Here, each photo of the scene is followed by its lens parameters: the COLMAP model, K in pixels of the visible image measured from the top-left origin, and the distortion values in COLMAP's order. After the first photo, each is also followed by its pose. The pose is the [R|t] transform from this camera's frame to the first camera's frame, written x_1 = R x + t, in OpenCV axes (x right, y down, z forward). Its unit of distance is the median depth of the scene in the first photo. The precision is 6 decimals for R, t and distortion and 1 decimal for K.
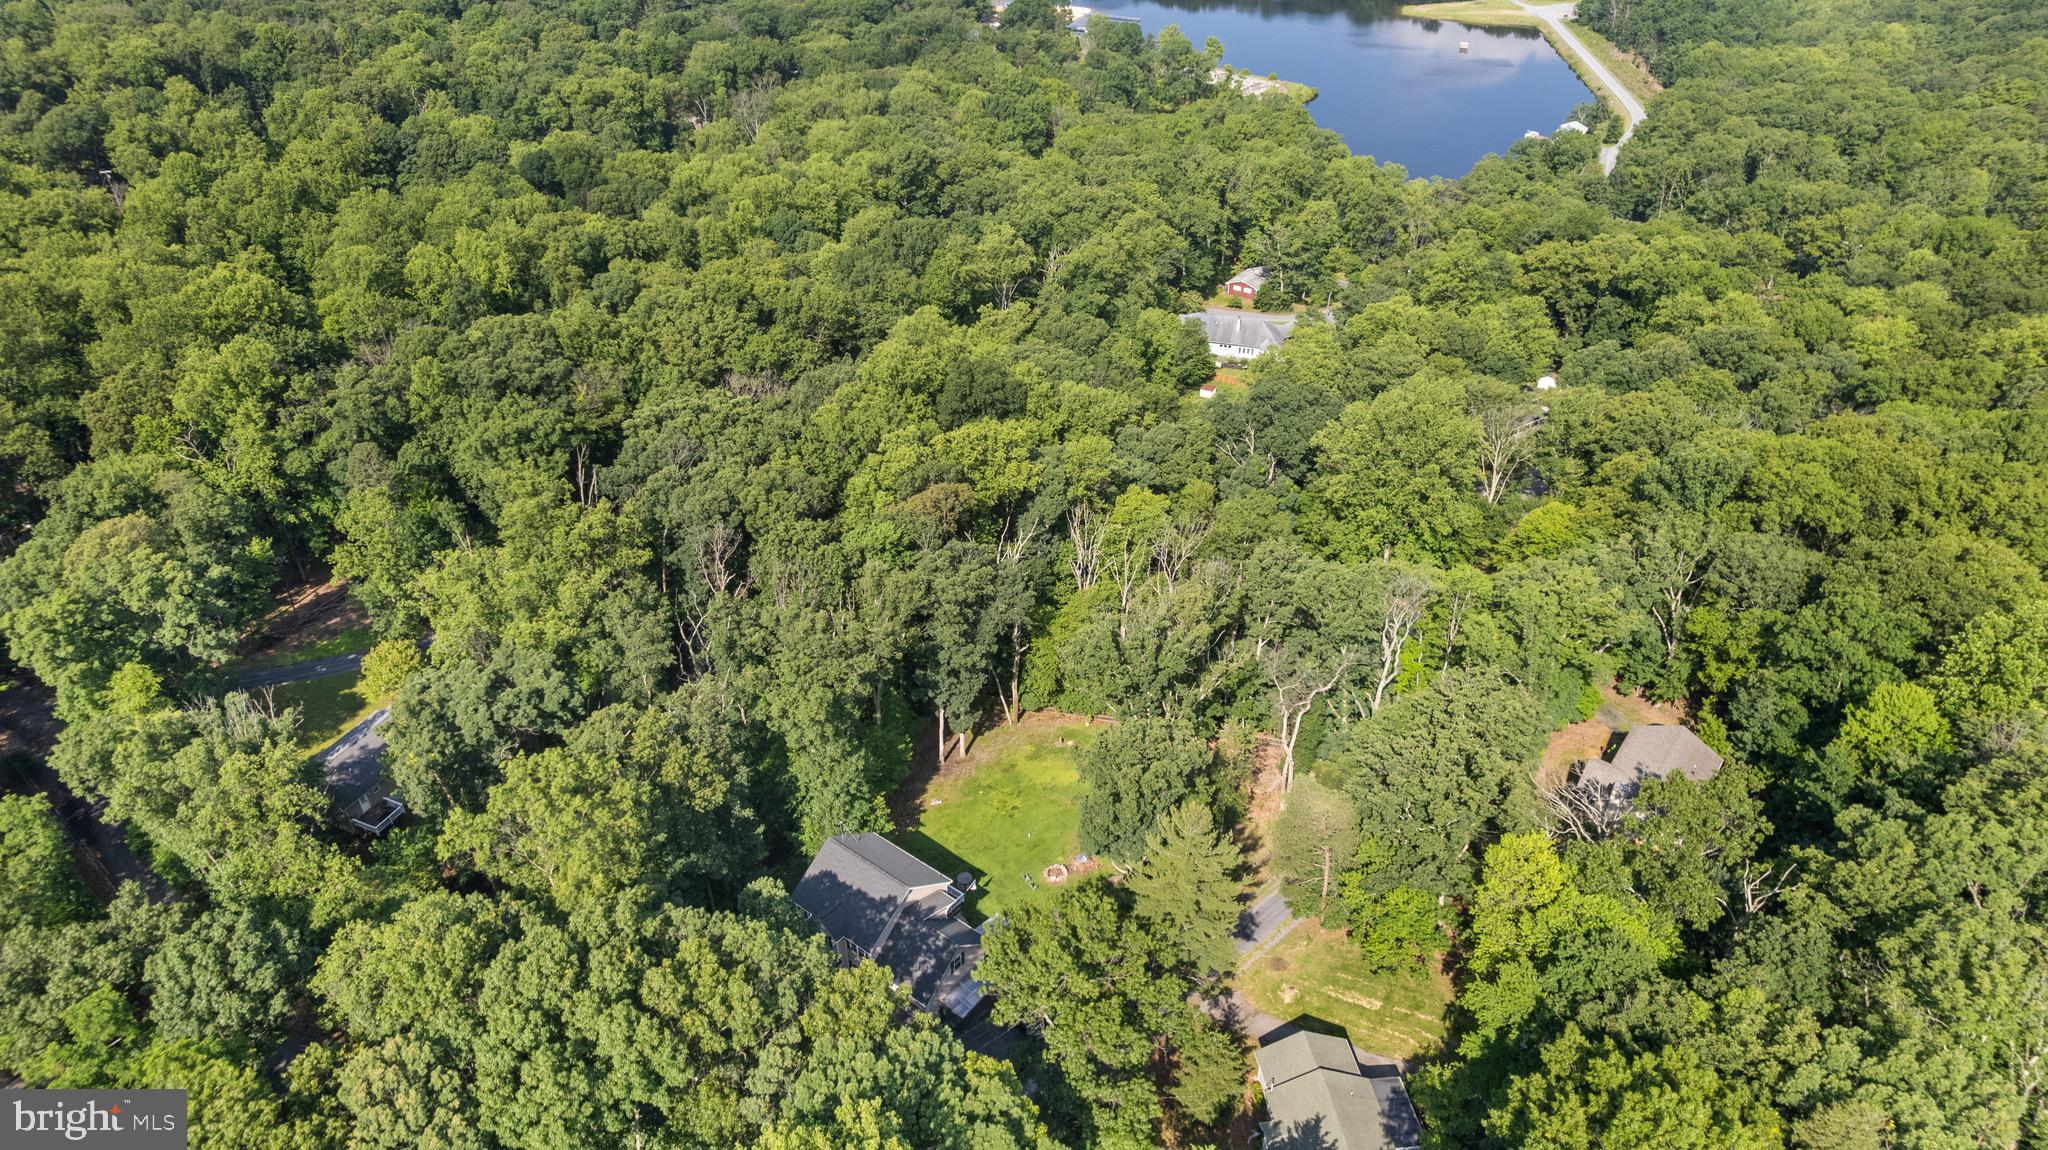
lens RADIAL K [[1305.0, 0, 1024.0], [0, 1305.0, 575.0], [0, 0, 1]] dist [-0.086015, 0.078939]
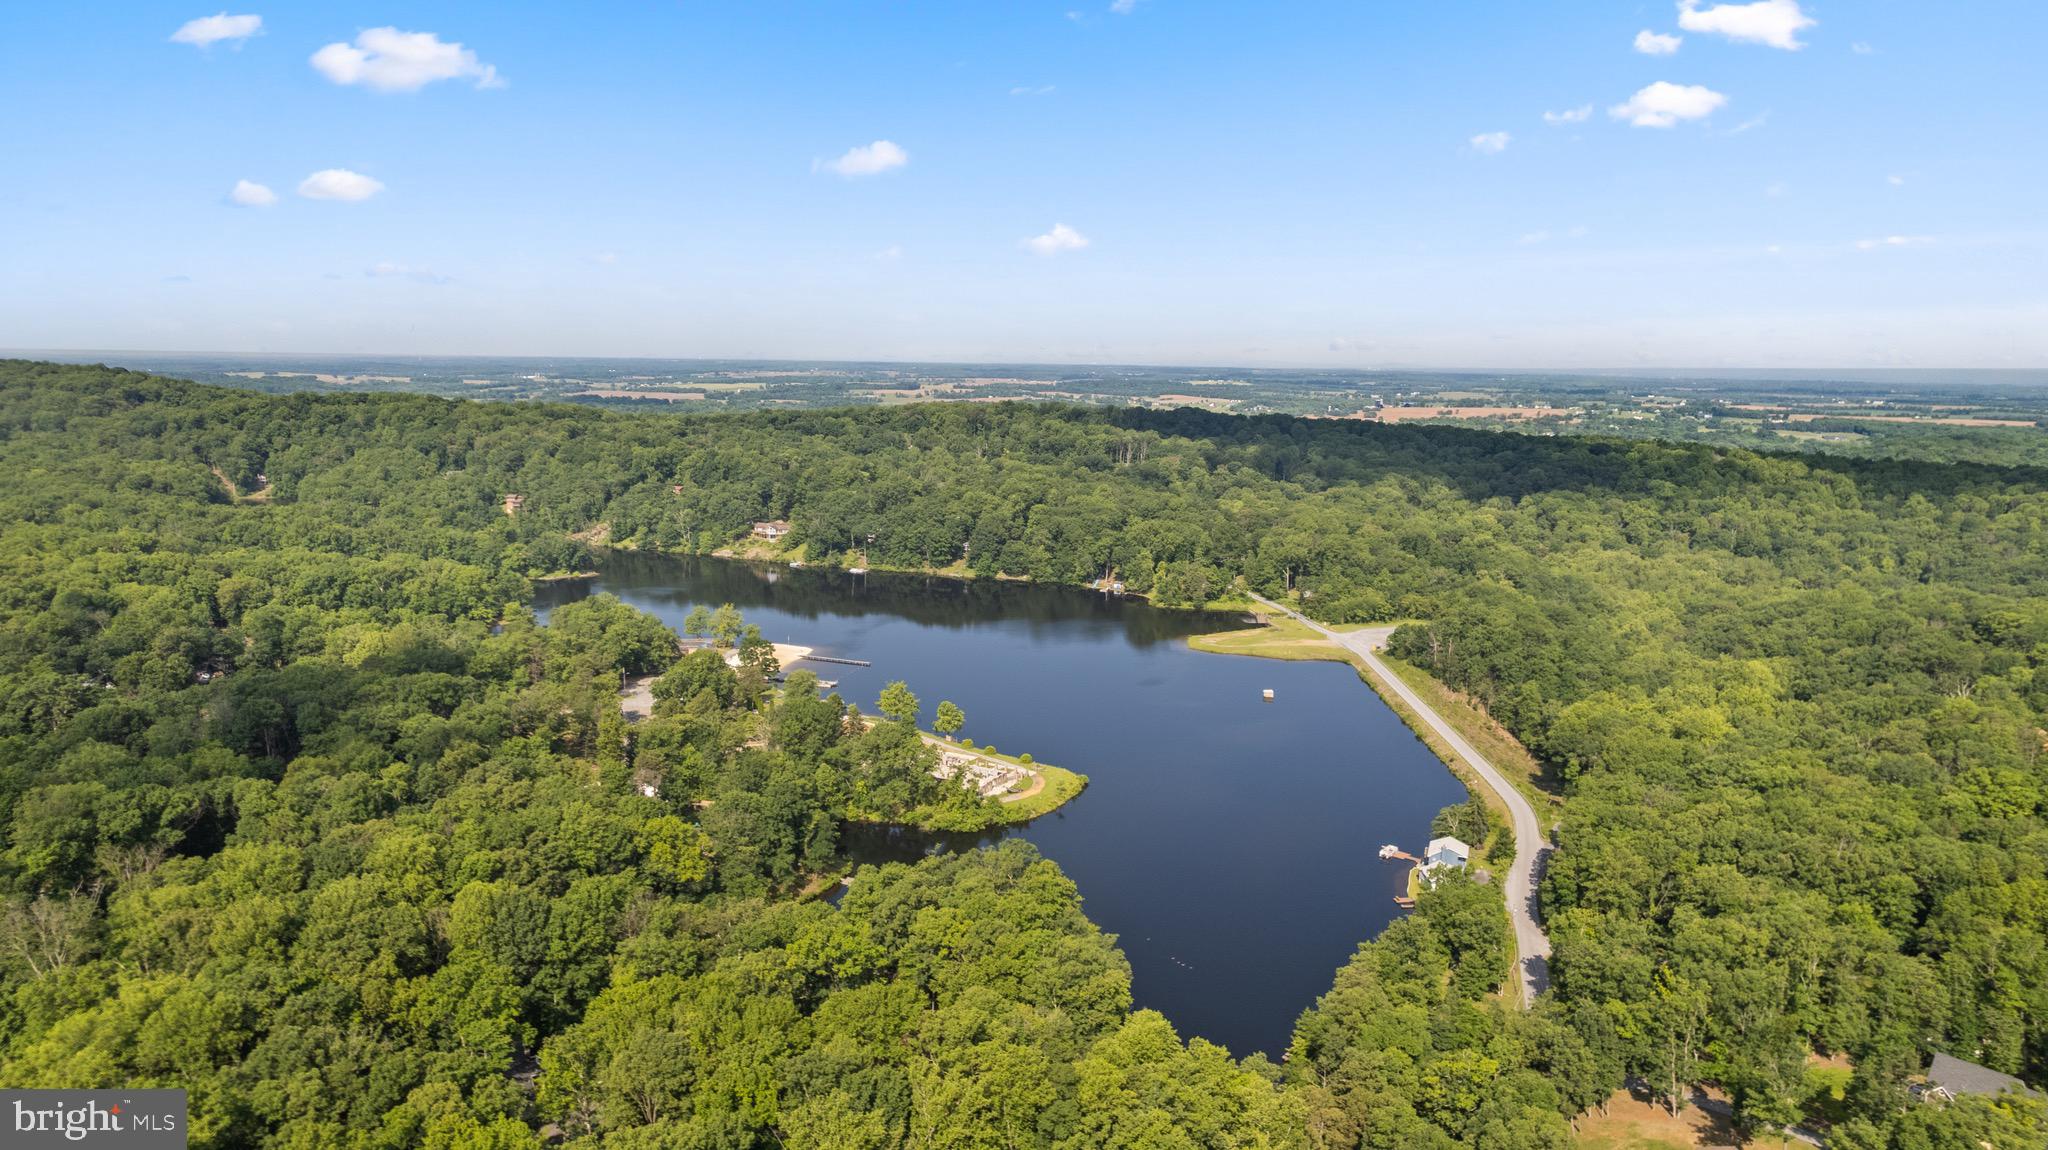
lens RADIAL K [[1305.0, 0, 1024.0], [0, 1305.0, 575.0], [0, 0, 1]] dist [-0.086015, 0.078939]
pose [[0.990203, -0.006554, 0.139480, 0.089046], [0.062859, 0.912883, -0.403353, -0.183134], [-0.124686, 0.408169, 0.904351, 0.285577]]
